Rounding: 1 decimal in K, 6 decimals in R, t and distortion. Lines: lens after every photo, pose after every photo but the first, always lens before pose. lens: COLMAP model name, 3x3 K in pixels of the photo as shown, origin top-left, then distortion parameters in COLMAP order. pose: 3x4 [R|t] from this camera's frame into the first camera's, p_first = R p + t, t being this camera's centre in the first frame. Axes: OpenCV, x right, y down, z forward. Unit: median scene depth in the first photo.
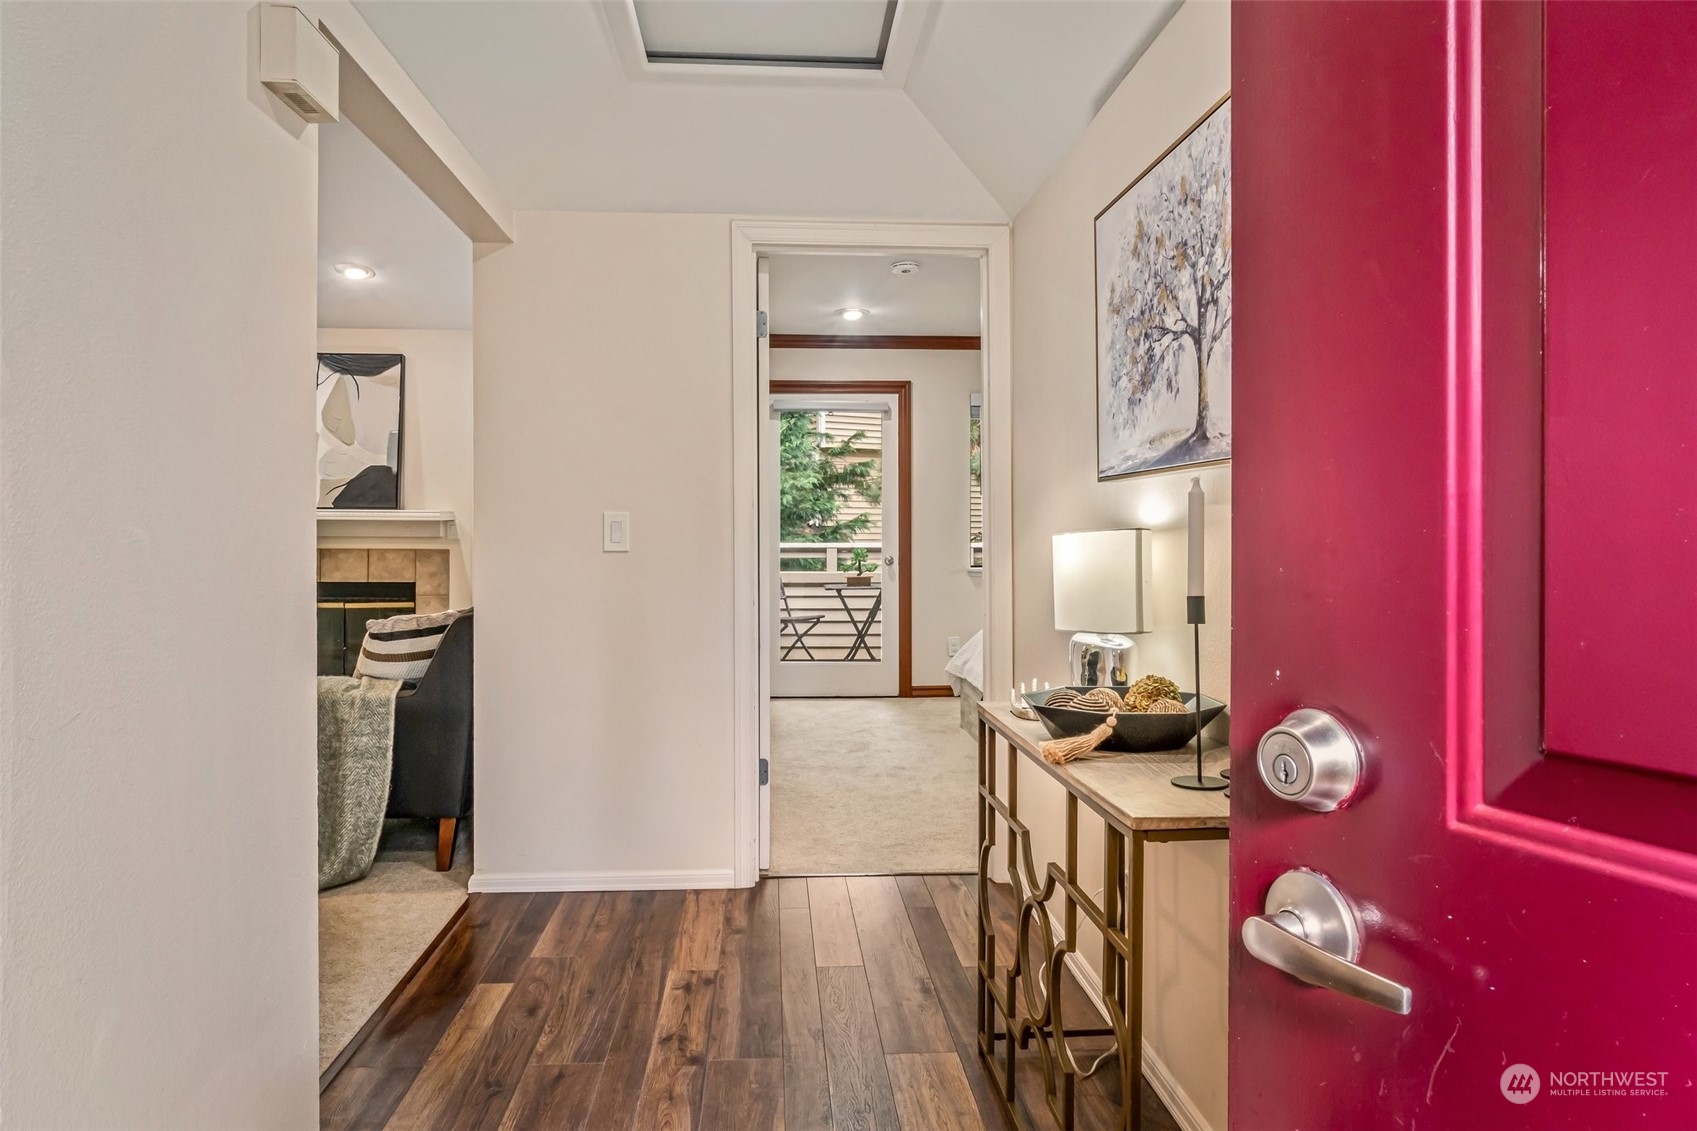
lens RADIAL K [[1068.3, 0, 847.0], [0, 1068.3, 533.7], [0, 0, 1]] dist [-0.029048, -0.000277]
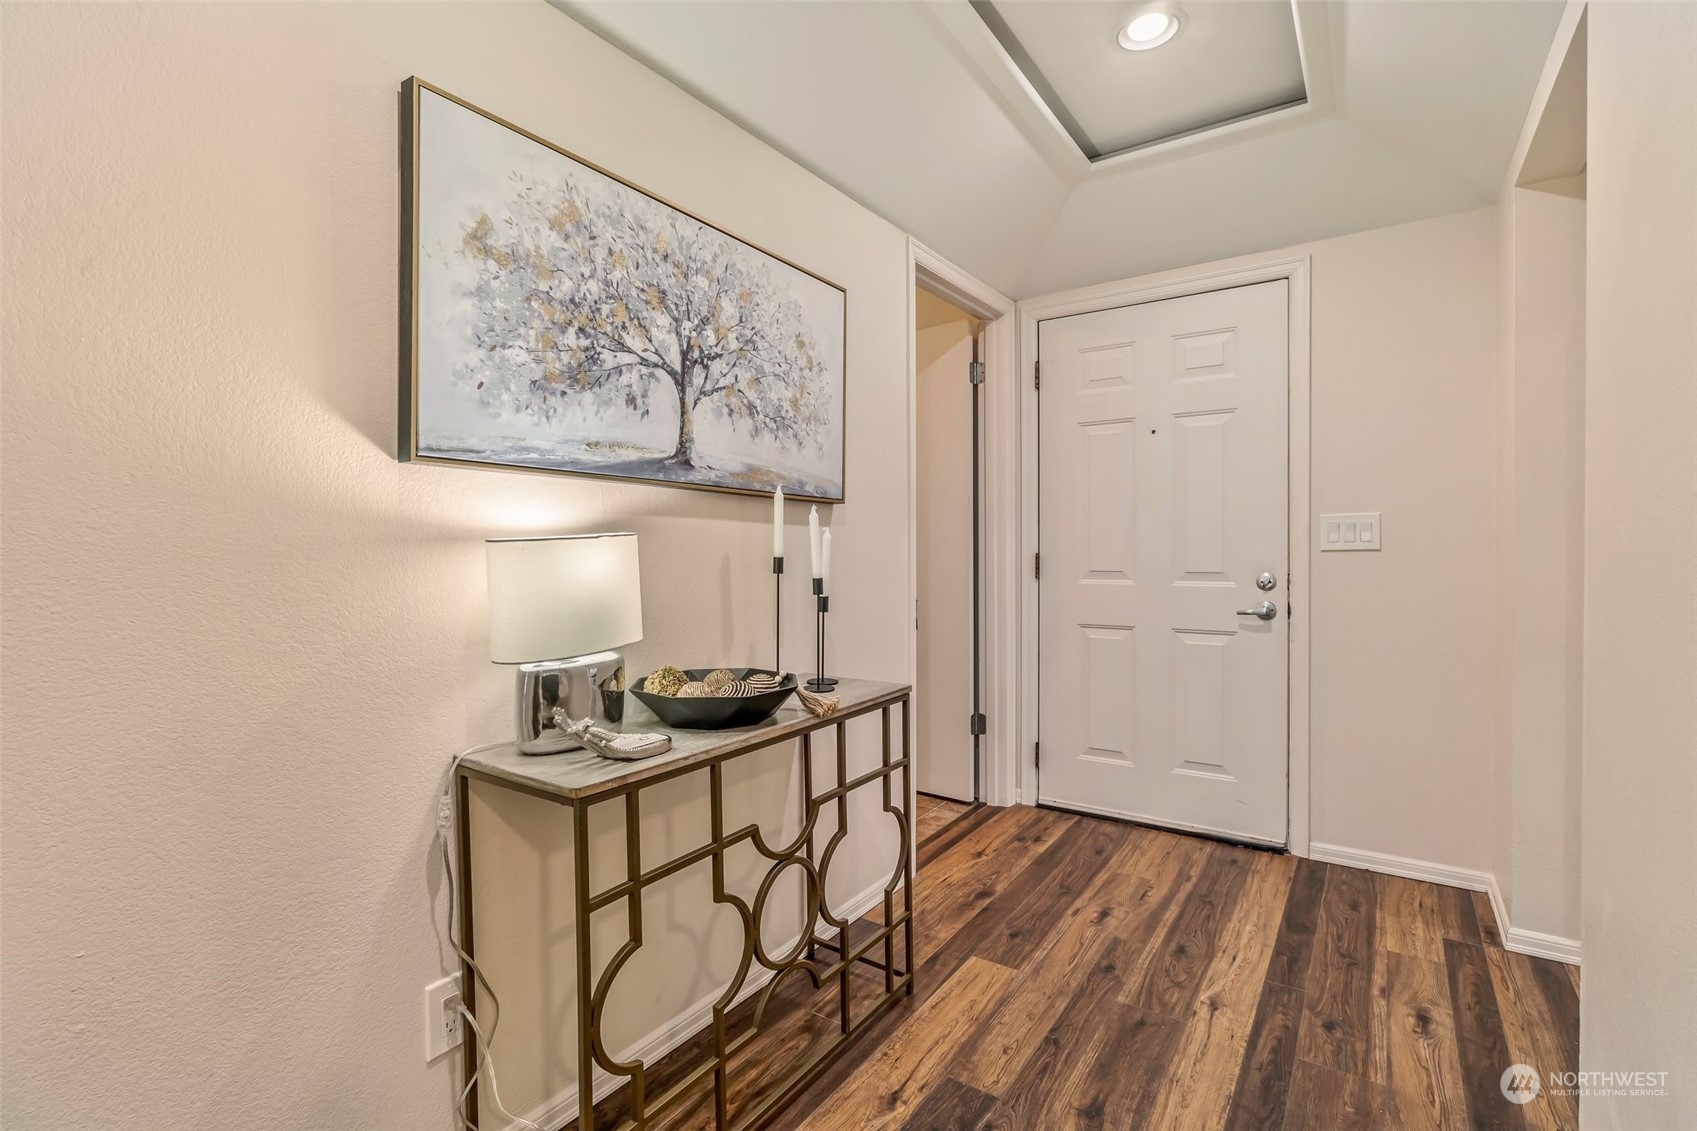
lens RADIAL K [[781.3, 0, 839.2], [0, 781.3, 557.6], [0, 0, 1]] dist [-0.003743, -0.000366]
pose [[-0.777964, -0.000525, 0.628309, -0.104707], [0.005416, 0.999957, 0.007542, 0.004083], [-0.628286, 0.009271, -0.777927, 0.432563]]
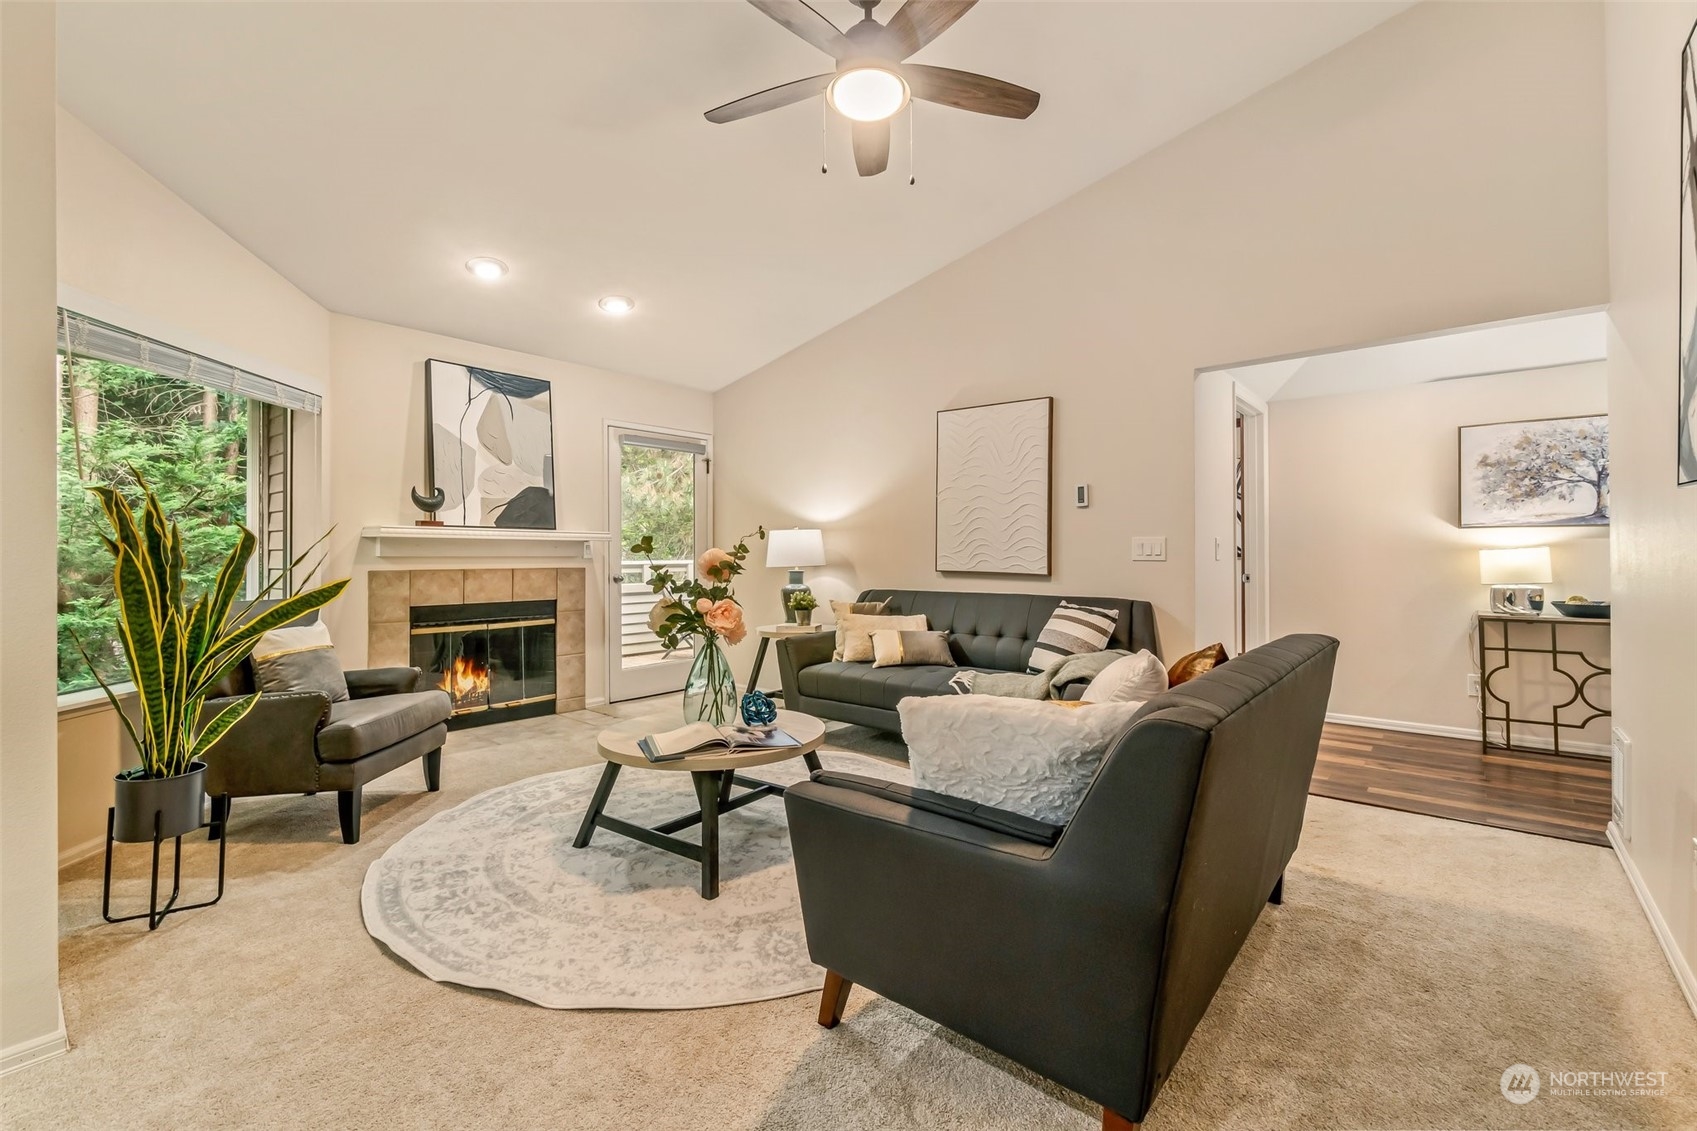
lens RADIAL K [[730.2, 0, 847.0], [0, 730.2, 547.2], [0, 0, 1]] dist [-0.000420, 0.000003]
pose [[0.698618, 0.002561, 0.715490, -0.733576], [0.004908, 0.999953, -0.008371, 0.001409], [-0.715478, 0.009360, 0.698573, 0.292975]]
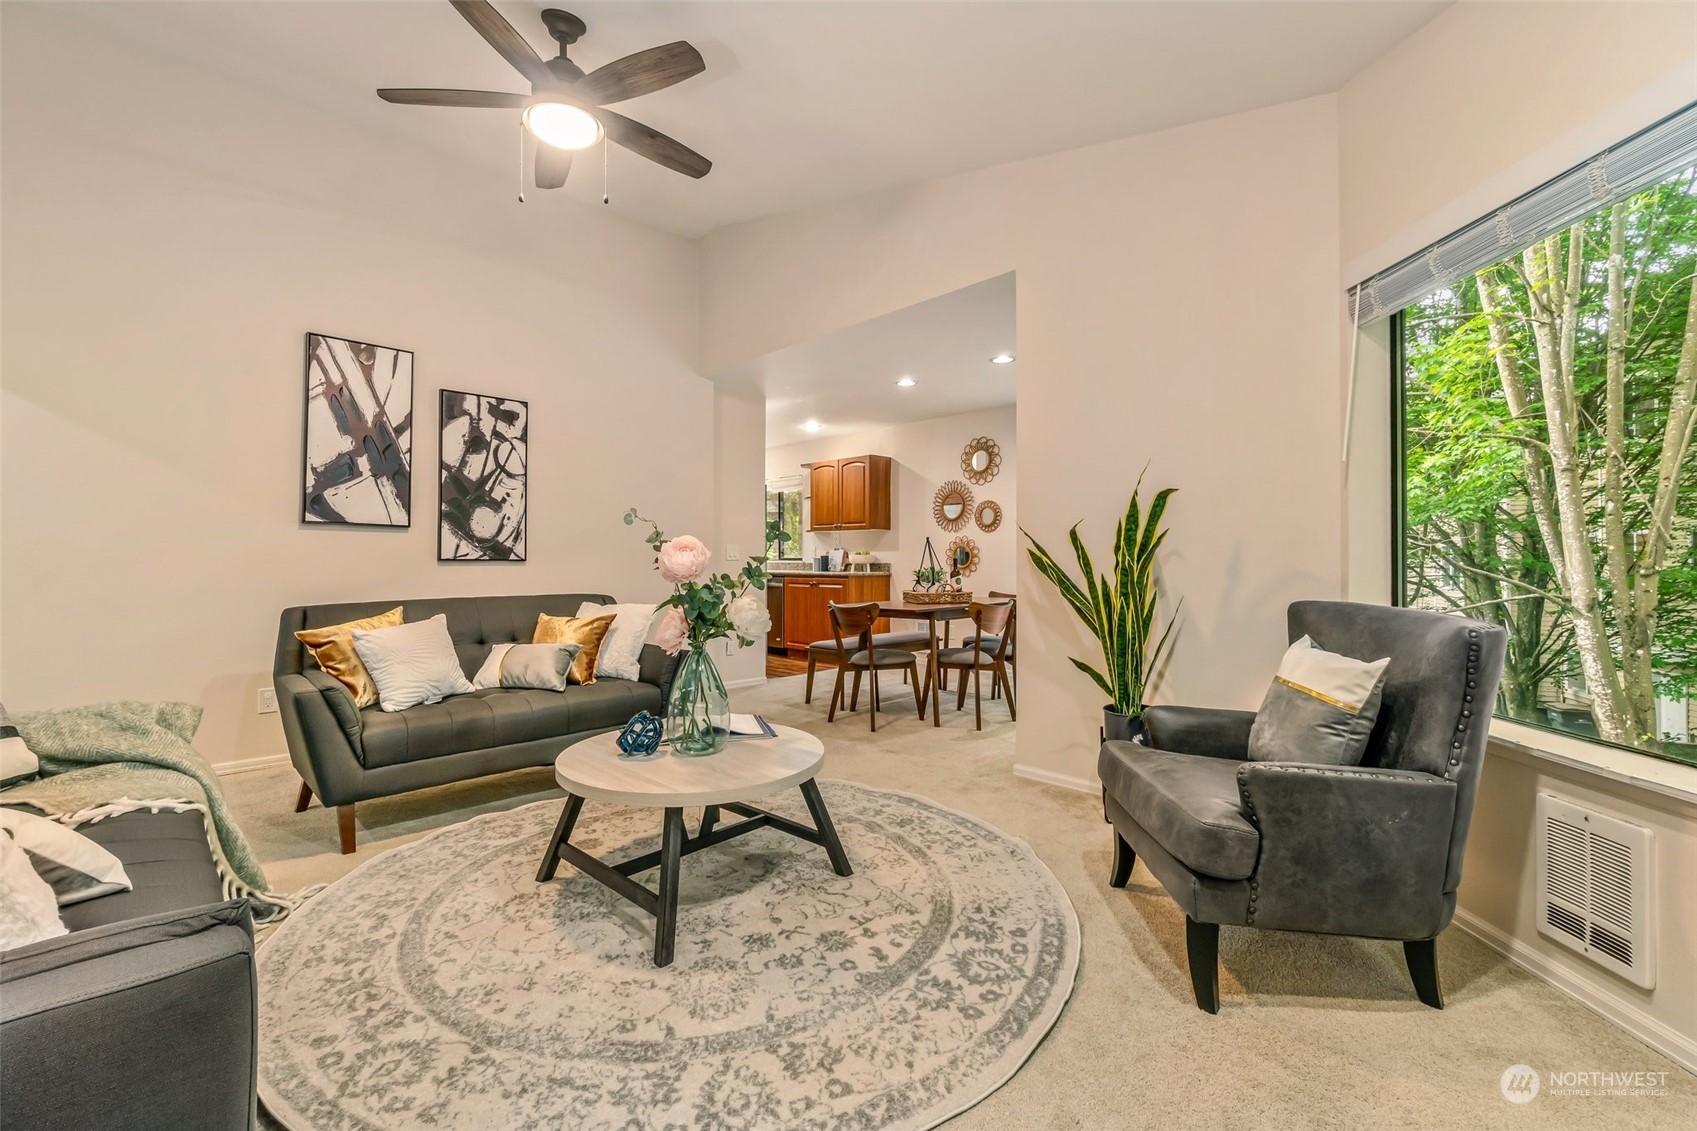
lens RADIAL K [[735.1, 0, 829.5], [0, 735.1, 560.6], [0, 0, 1]] dist [0.000278, 0.000062]
pose [[-0.779039, 0.003915, -0.626963, -0.318196], [0.001817, 0.999990, 0.003987, 0.007168], [0.626973, 0.001966, -0.779039, 0.953845]]
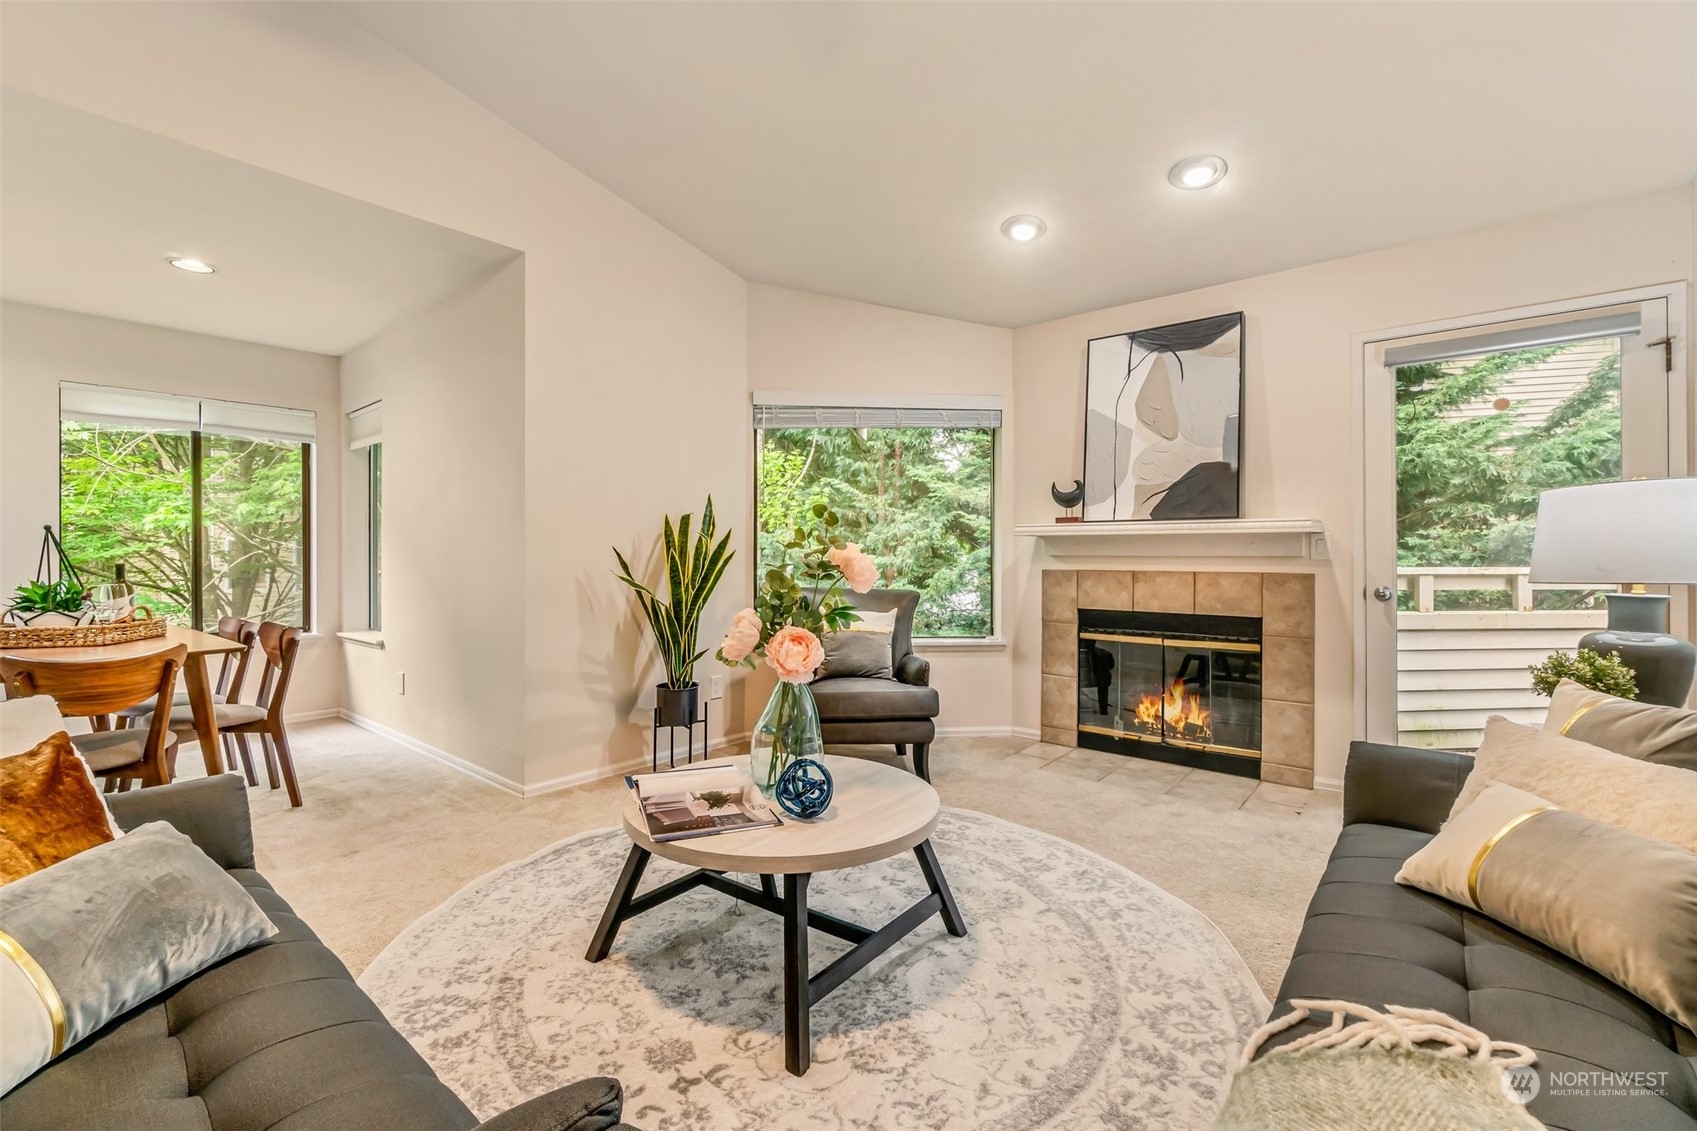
lens RADIAL K [[732.7, 0, 843.3], [0, 732.7, 556.6], [0, 0, 1]] dist [-0.001936, -0.000170]
pose [[0.718297, -0.002251, -0.695733, -0.264913], [0.000046, 0.999995, -0.003188, 0.005004], [0.695737, 0.002258, 0.718293, 0.439003]]
